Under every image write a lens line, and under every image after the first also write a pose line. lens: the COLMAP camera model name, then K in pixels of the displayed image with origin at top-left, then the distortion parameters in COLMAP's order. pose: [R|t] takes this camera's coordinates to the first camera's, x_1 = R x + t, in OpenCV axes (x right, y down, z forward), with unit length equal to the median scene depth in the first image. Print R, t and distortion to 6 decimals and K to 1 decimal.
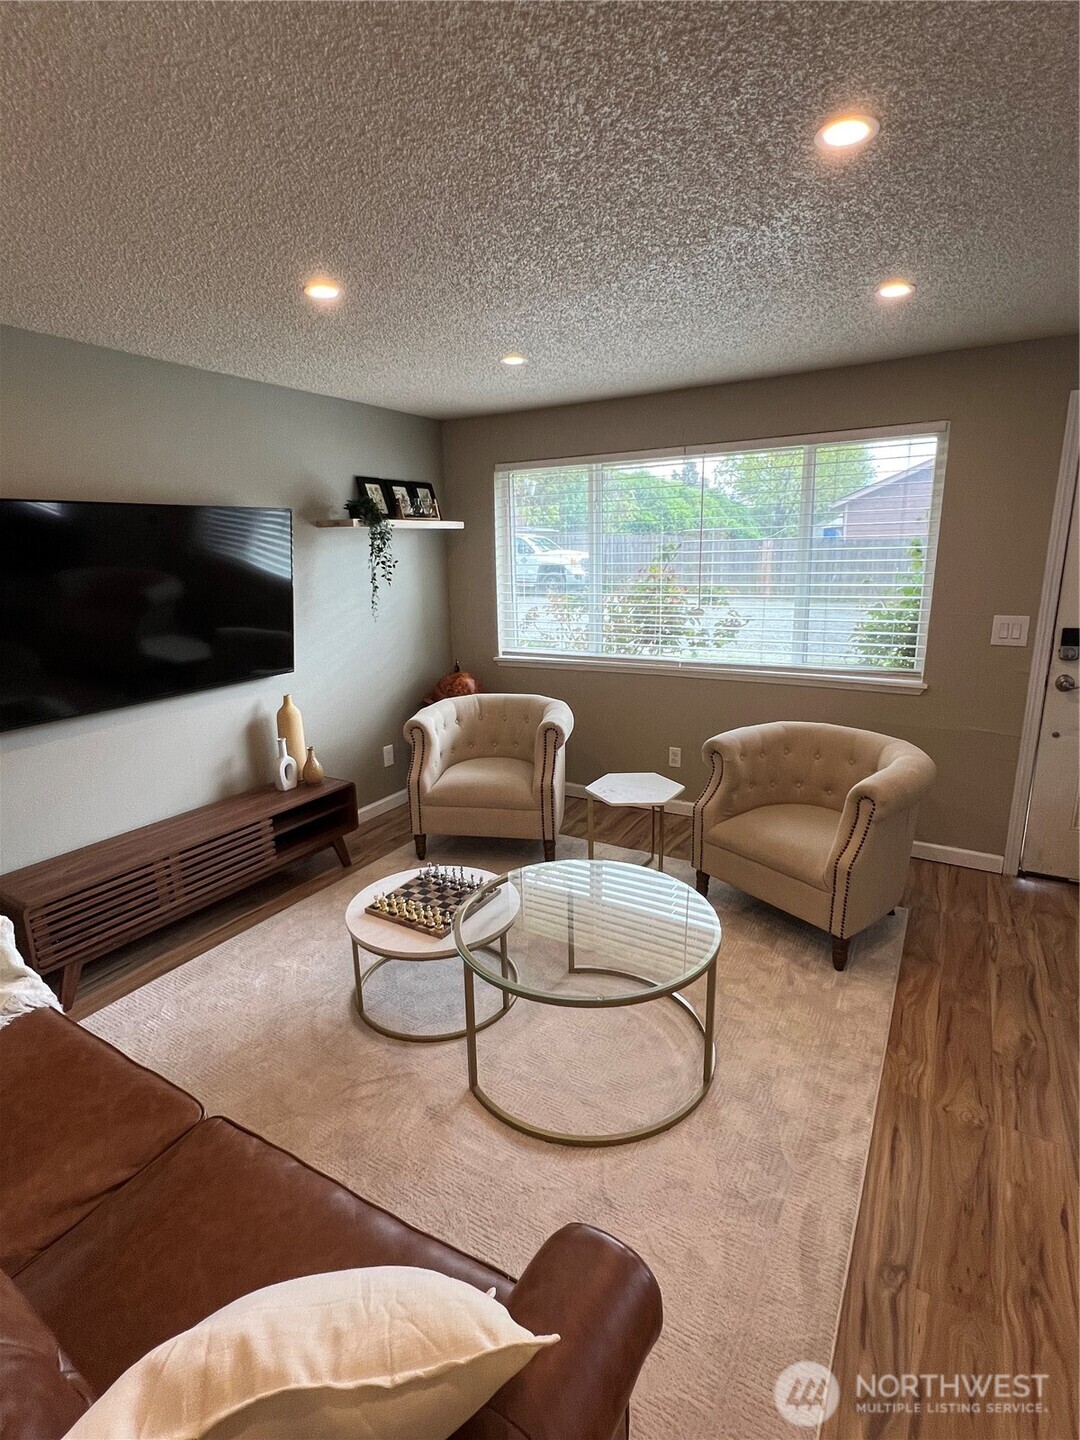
lens RADIAL K [[708.8, 0, 540.0], [0, 708.8, 720.0], [0, 0, 1]] dist [0.002110, 0.001269]
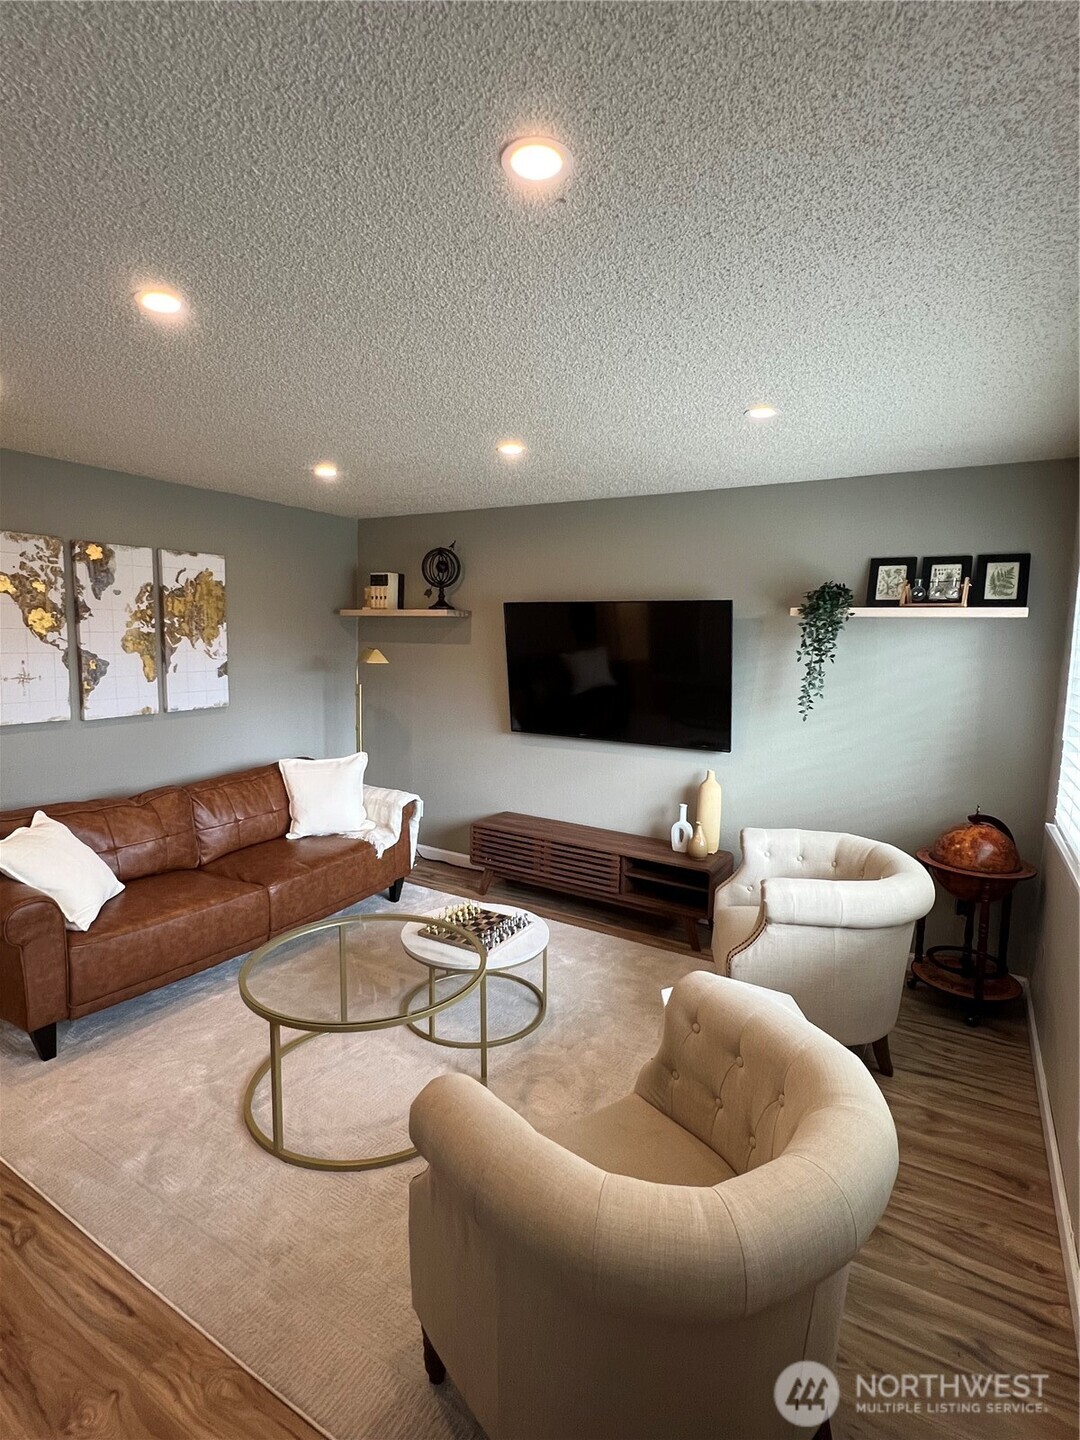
lens RADIAL K [[708.8, 0, 540.0], [0, 708.8, 720.0], [0, 0, 1]] dist [0.002110, 0.001269]
pose [[-0.009414, 0.140982, -0.989967, 0.806344], [-0.260918, 0.955369, 0.138536, -0.220973], [0.965315, 0.259604, 0.027791, 0.825849]]
